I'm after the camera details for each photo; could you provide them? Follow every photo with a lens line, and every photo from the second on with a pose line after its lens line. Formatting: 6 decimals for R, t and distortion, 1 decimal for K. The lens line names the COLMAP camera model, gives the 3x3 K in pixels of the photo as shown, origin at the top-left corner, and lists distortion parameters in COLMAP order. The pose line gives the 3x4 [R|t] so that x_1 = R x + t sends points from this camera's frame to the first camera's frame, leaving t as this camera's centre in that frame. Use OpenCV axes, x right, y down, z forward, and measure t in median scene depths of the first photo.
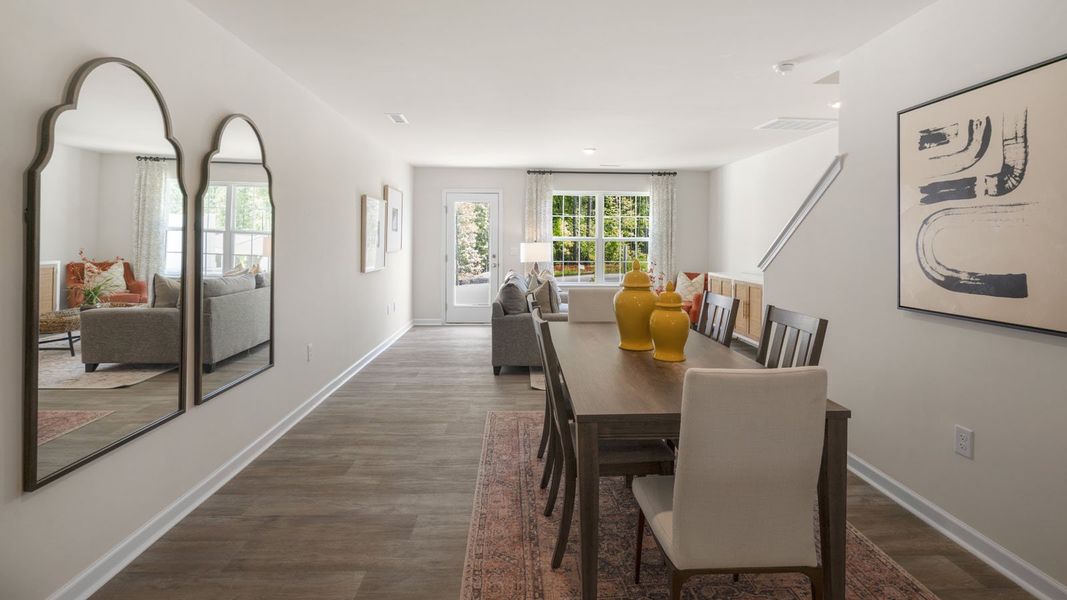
lens RADIAL K [[500.1, 0, 531.0], [0, 500.1, 246.6], [0, 0, 1]] dist [-0.003952, 0.003042]
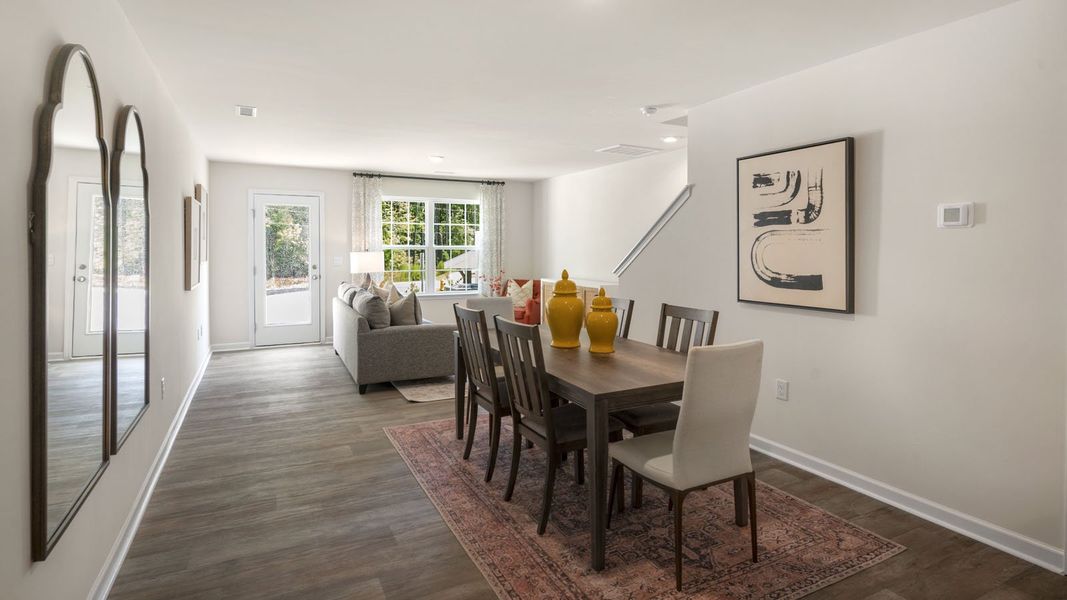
lens RADIAL K [[544.3, 0, 531.3], [0, 544.3, 257.0], [0, 0, 1]] dist [-0.001320, 0.003072]
pose [[0.907993, -0.011305, 0.418833, -0.178739], [0.007598, 0.999916, 0.010517, -0.008300], [-0.418916, -0.006367, 0.908002, -0.053399]]
